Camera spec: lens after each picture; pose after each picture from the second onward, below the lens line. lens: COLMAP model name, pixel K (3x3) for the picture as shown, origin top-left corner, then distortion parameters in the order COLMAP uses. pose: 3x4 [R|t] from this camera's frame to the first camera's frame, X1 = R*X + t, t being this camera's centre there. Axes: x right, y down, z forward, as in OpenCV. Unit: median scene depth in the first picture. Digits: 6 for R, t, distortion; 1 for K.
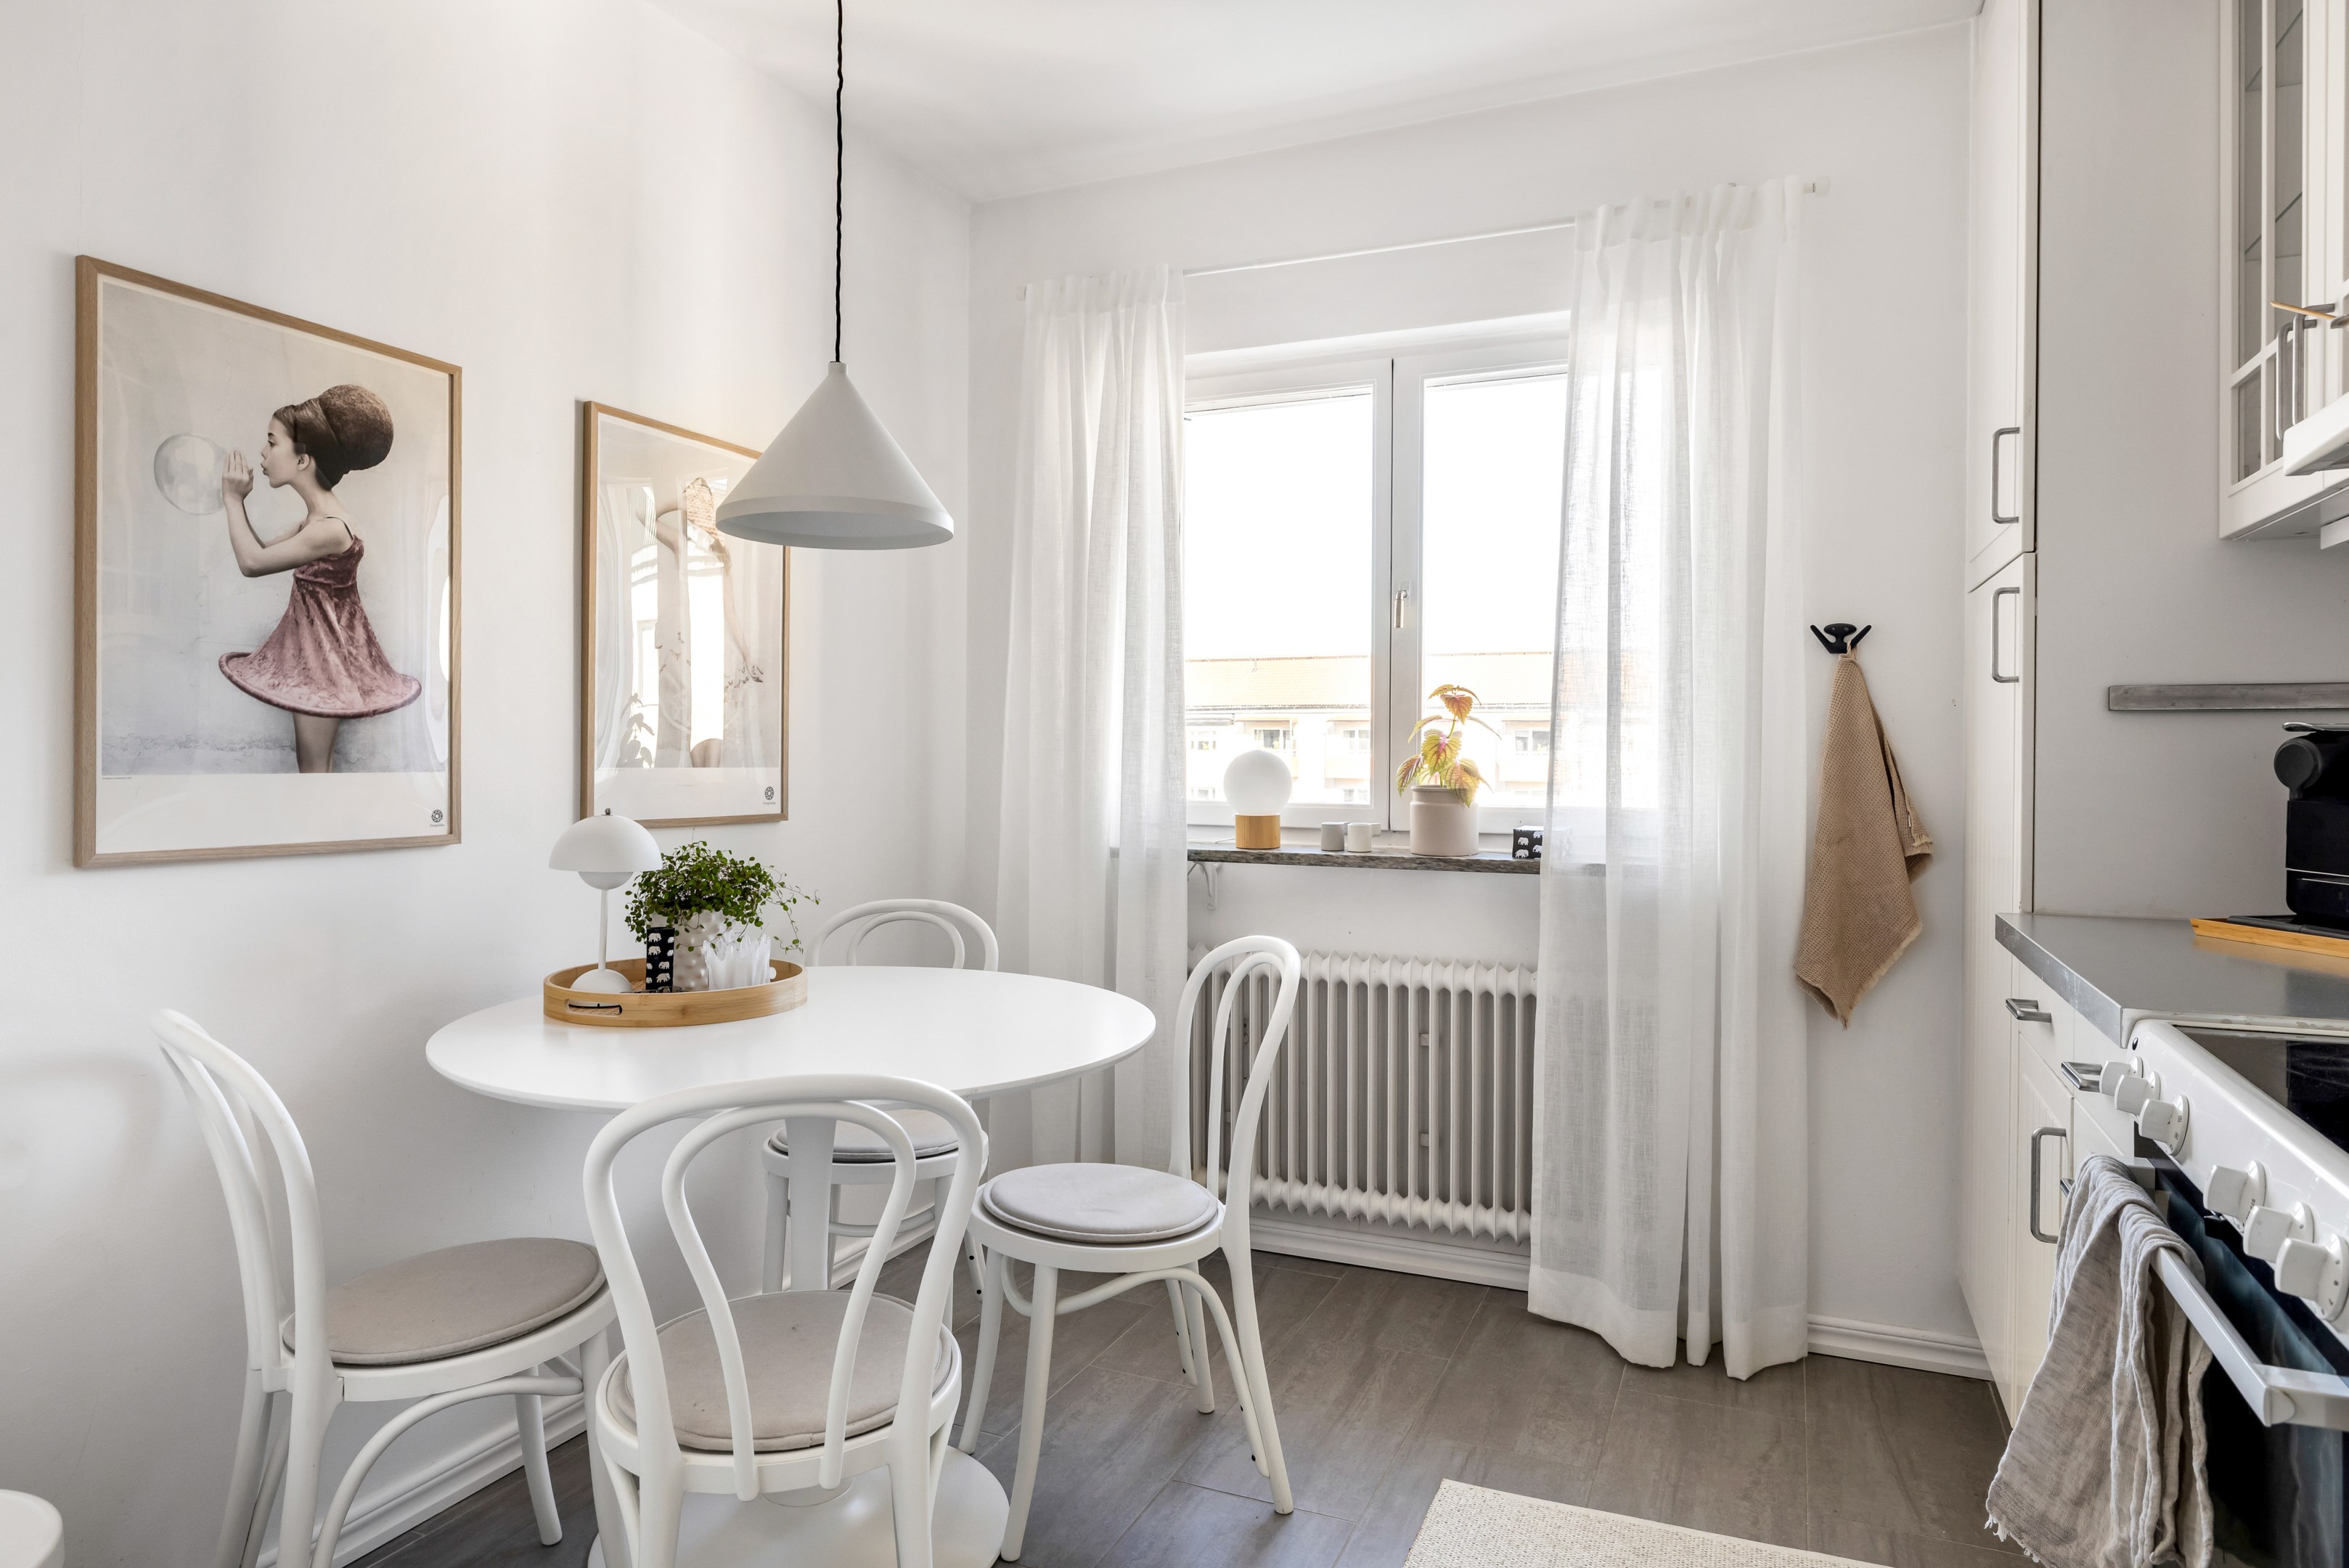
lens RADIAL K [[1386.5, 0, 1162.4], [0, 1386.5, 759.1], [0, 0, 1]] dist [-0.005956, 0.000916]
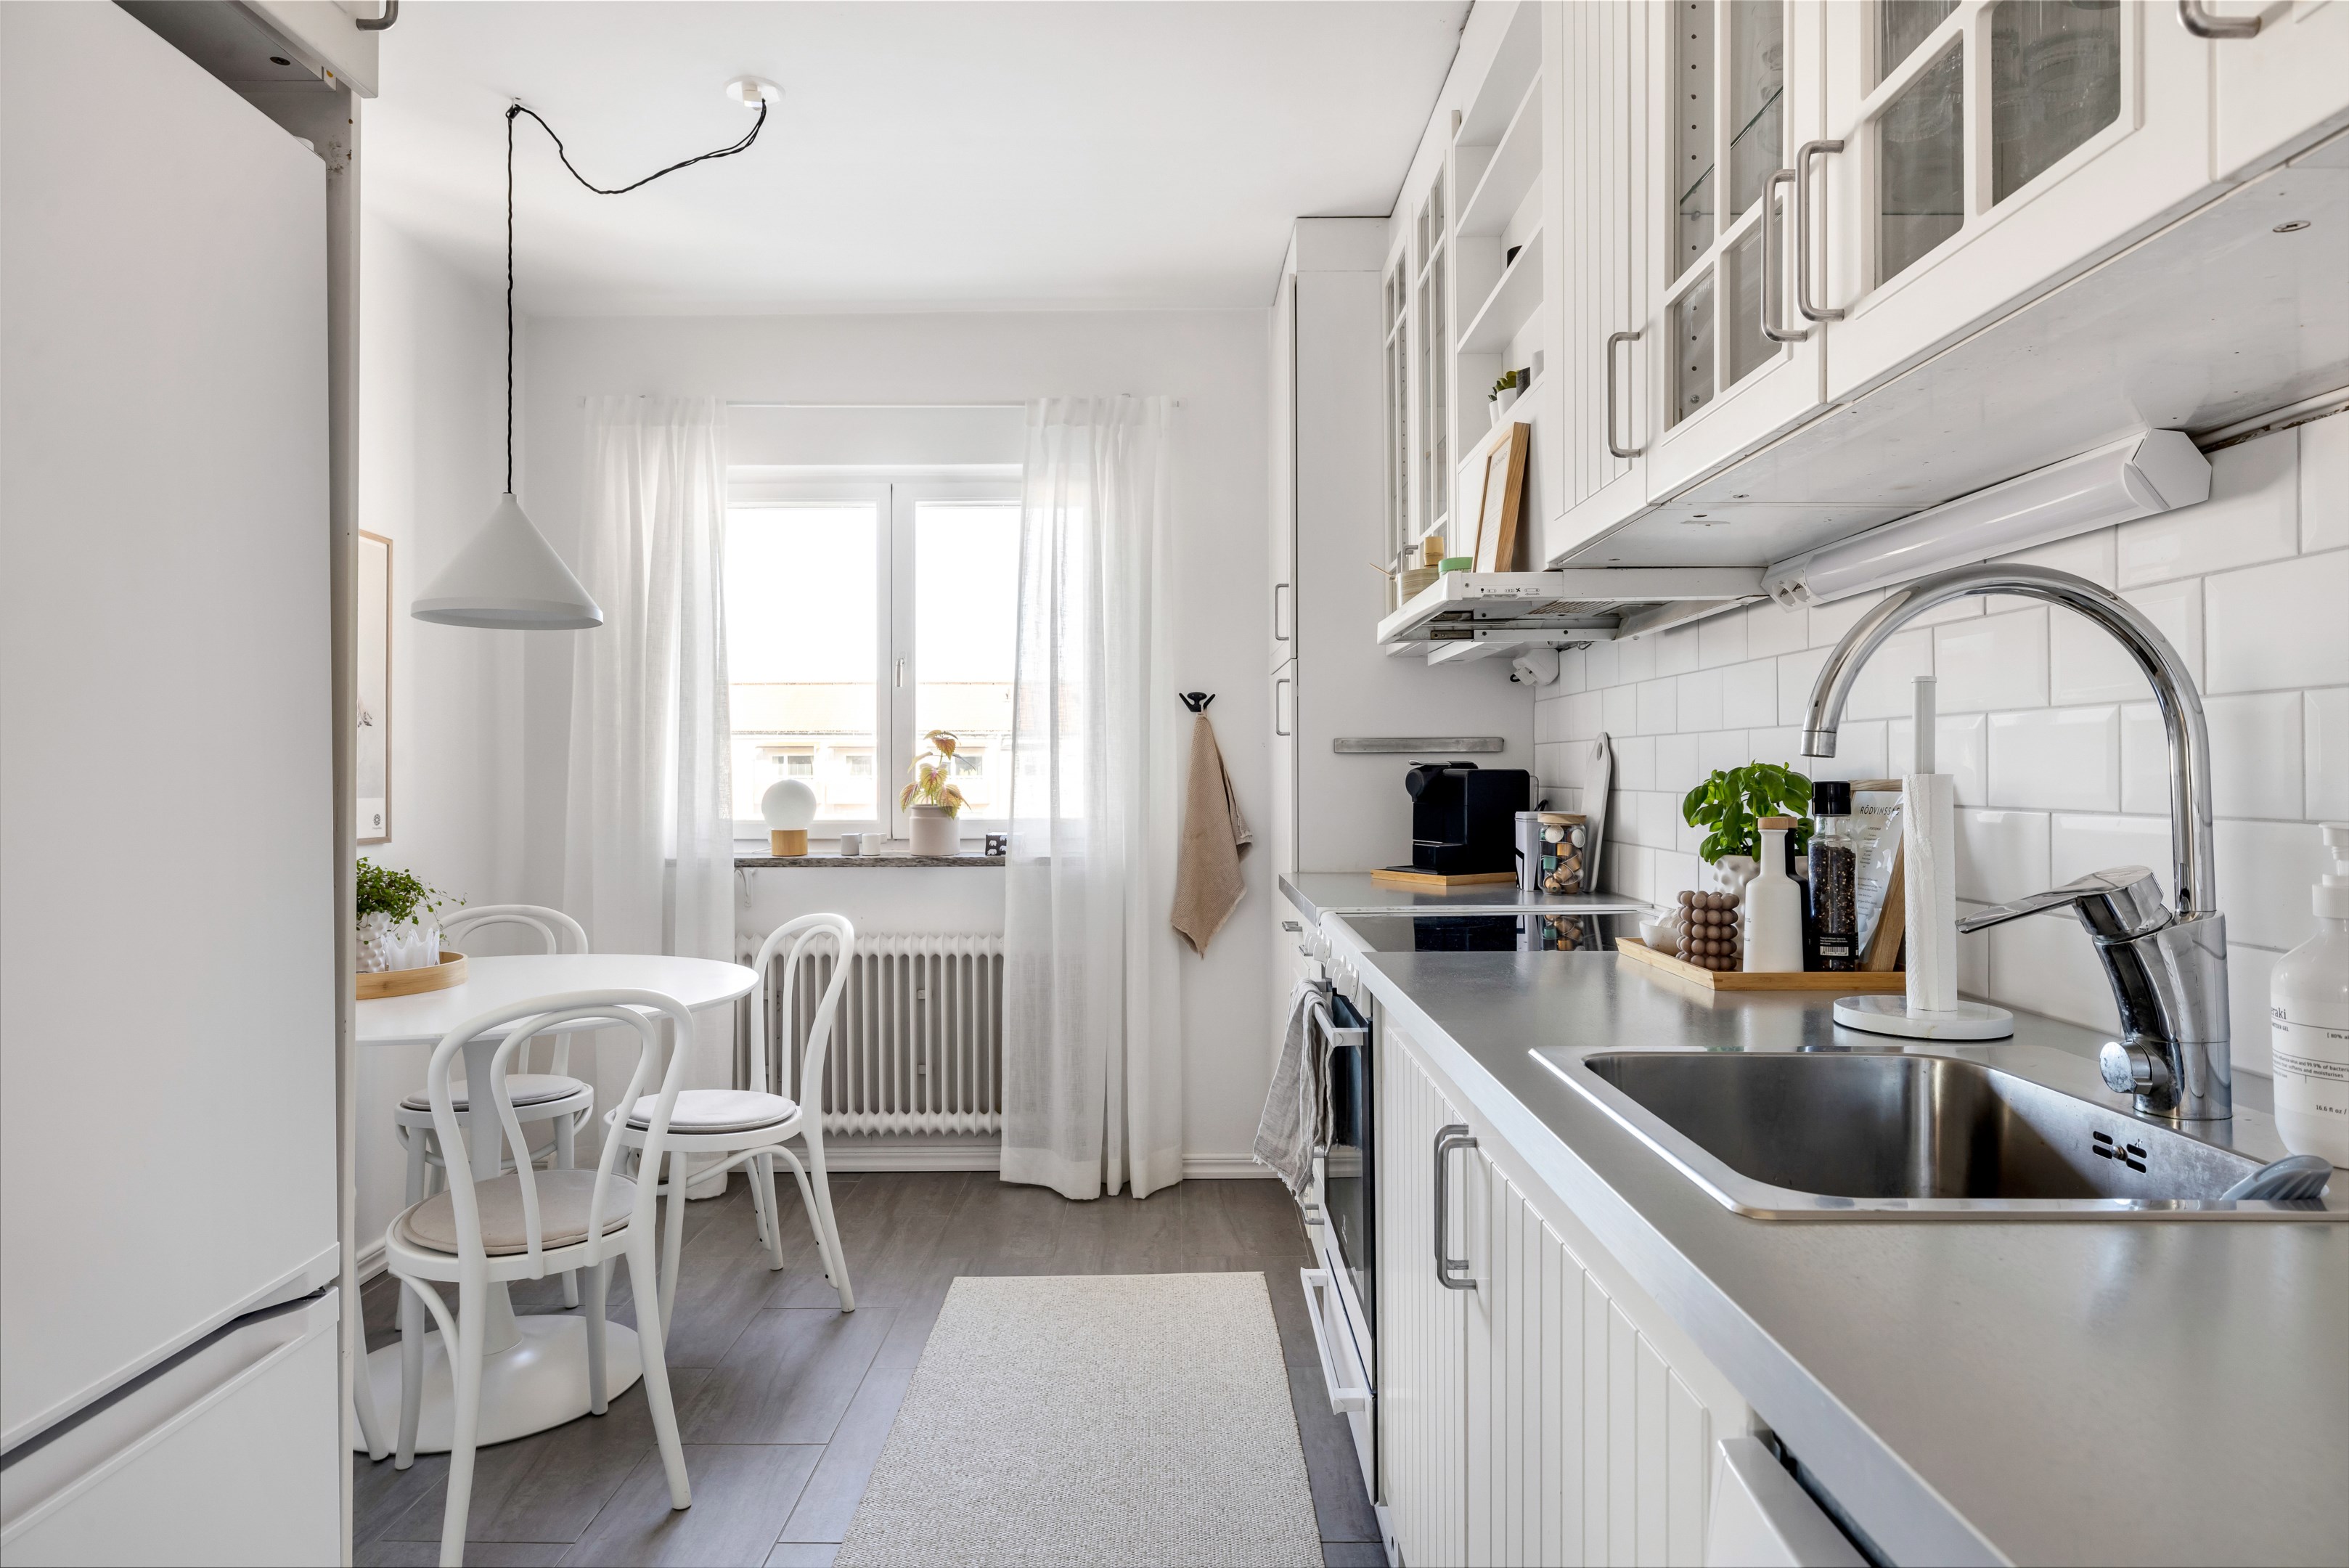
lens RADIAL K [[1386.5, 0, 1162.4], [0, 1386.5, 759.1], [0, 0, 1]] dist [-0.005956, 0.000916]
pose [[0.915586, -0.003168, 0.402109, -0.150579], [0.010506, 0.999816, -0.016043, -0.001162], [-0.401984, 0.018913, 0.915451, -0.361607]]
